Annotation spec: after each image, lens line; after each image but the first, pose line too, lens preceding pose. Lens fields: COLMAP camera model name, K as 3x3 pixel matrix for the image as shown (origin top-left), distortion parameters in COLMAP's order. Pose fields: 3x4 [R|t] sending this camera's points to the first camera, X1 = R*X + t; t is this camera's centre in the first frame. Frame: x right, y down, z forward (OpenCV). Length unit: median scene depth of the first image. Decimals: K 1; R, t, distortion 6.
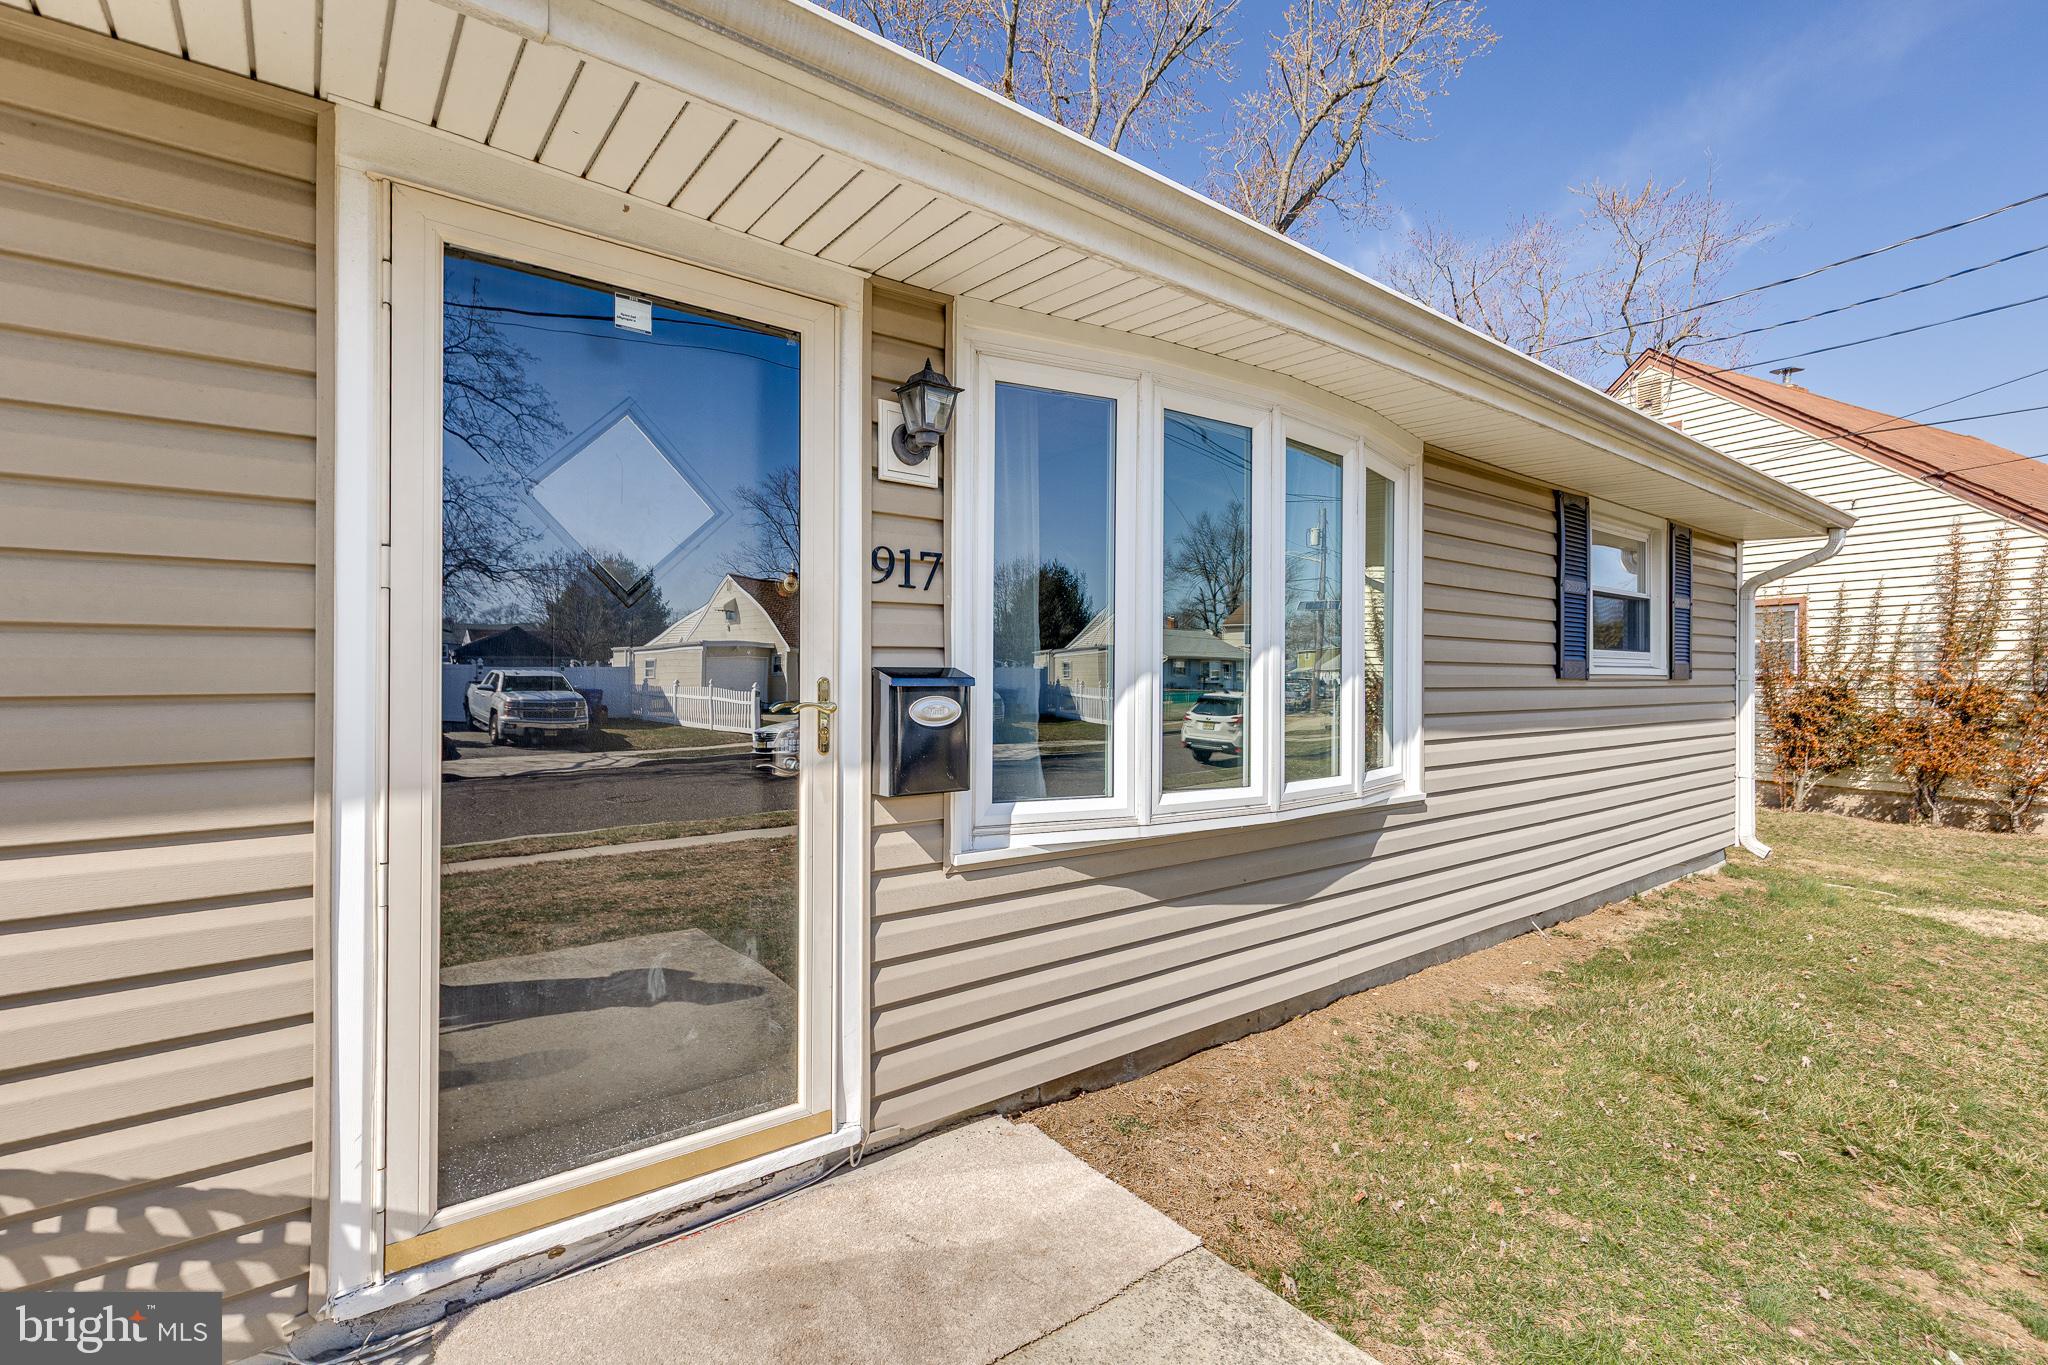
lens RADIAL K [[925.7, 0, 1028.9], [0, 925.7, 678.8], [0, 0, 1]] dist [0.009492, 0.000178]
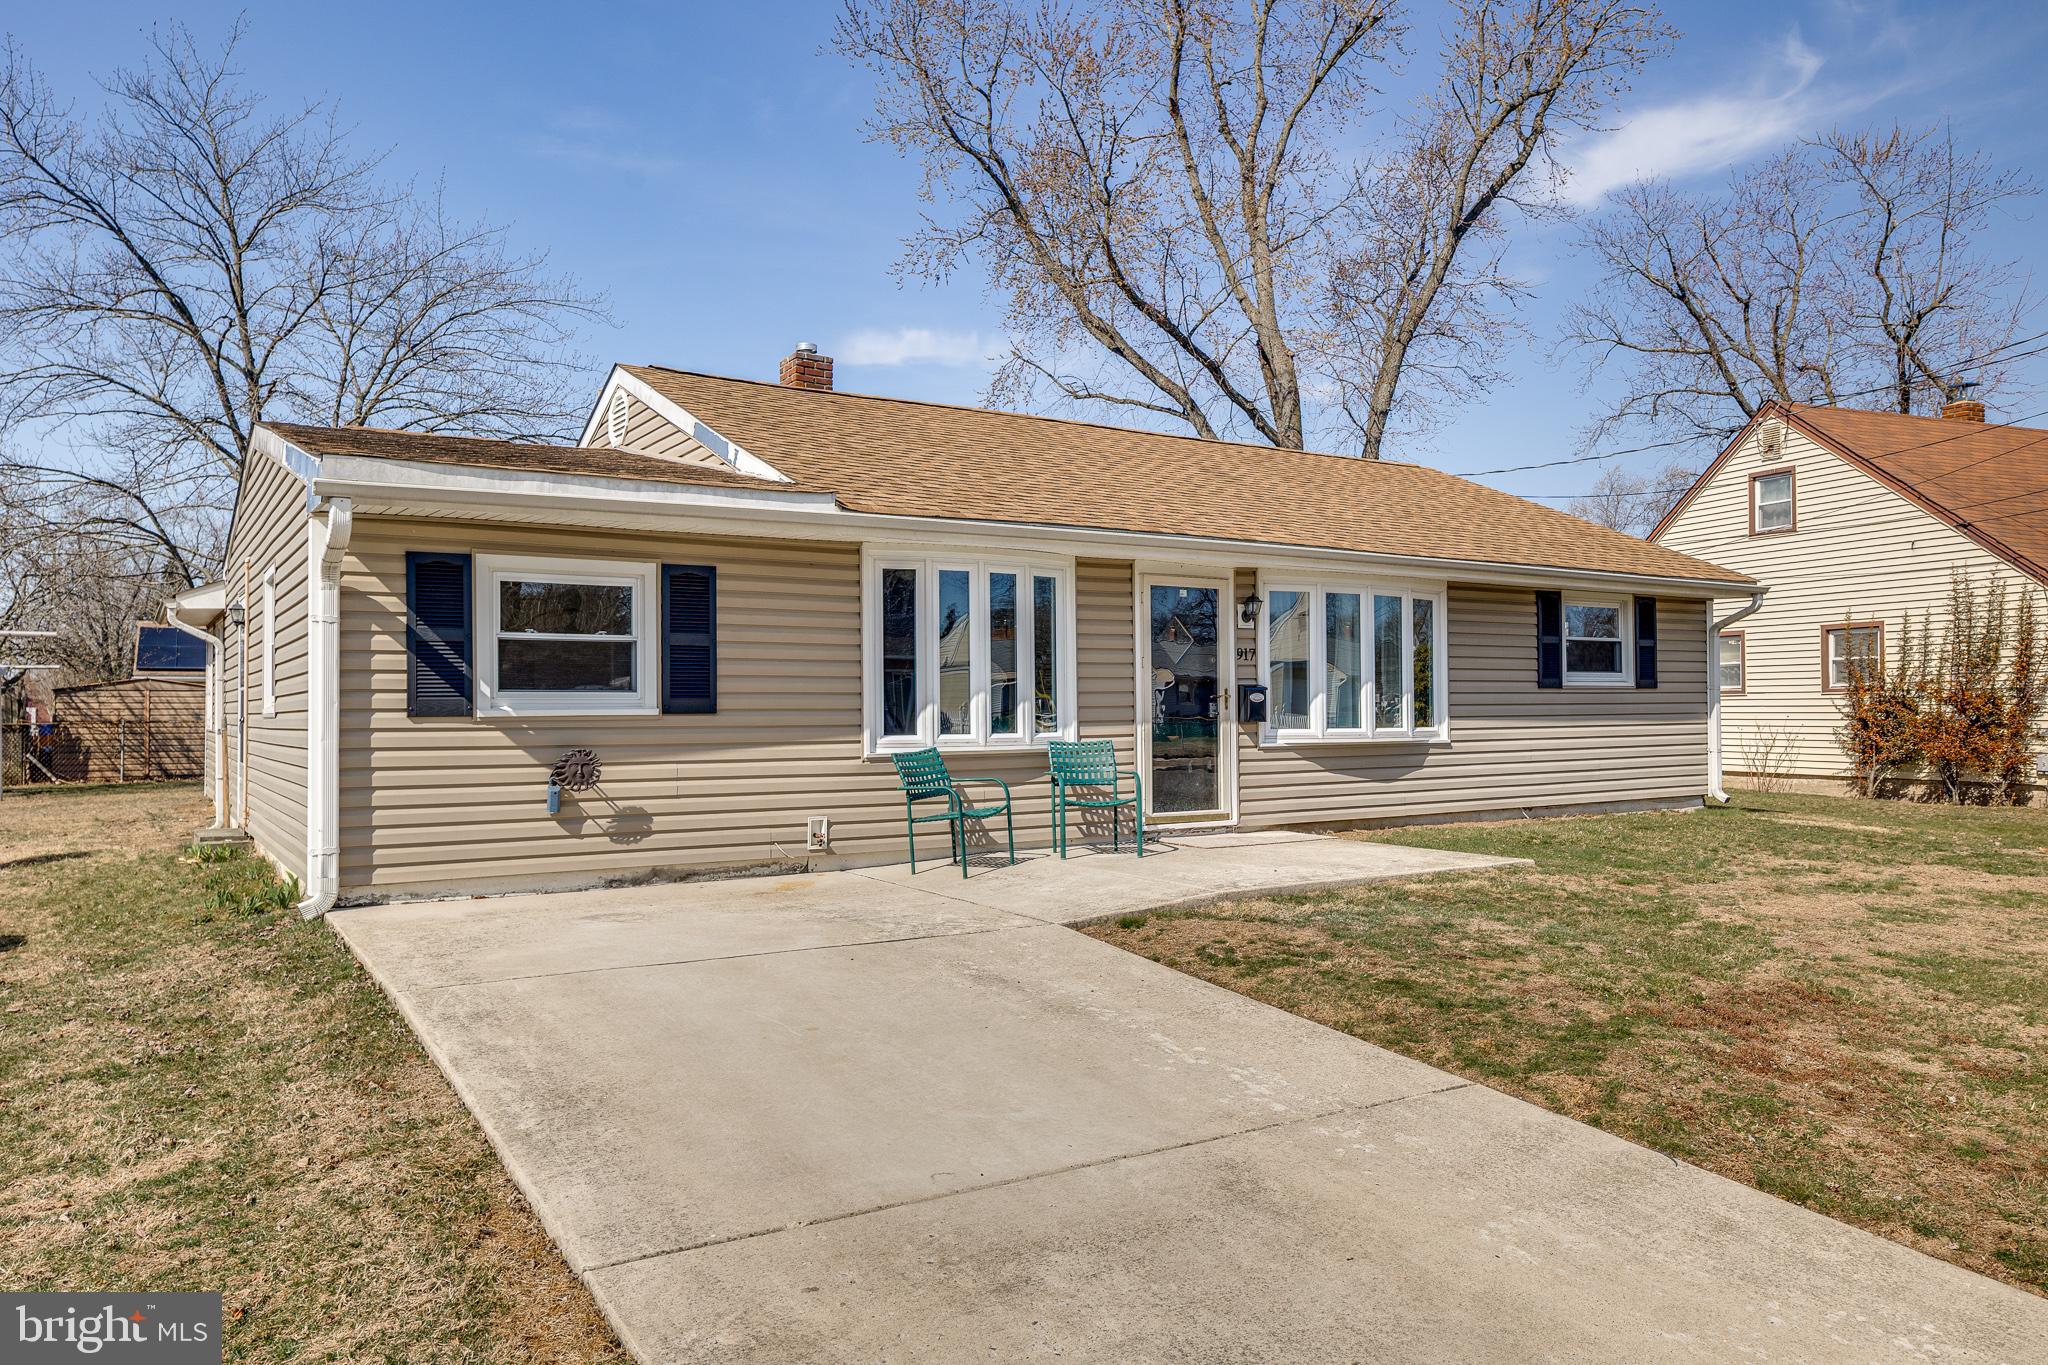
lens RADIAL K [[1392.0, 0, 1022.8], [0, 1392.0, 681.8], [0, 0, 1]] dist [0.003824, 0.000550]
pose [[0.995863, -0.010516, -0.090252, -0.328867], [0.008919, 0.999797, -0.018081, 0.041010], [0.090423, 0.017201, 0.995755, -2.758204]]
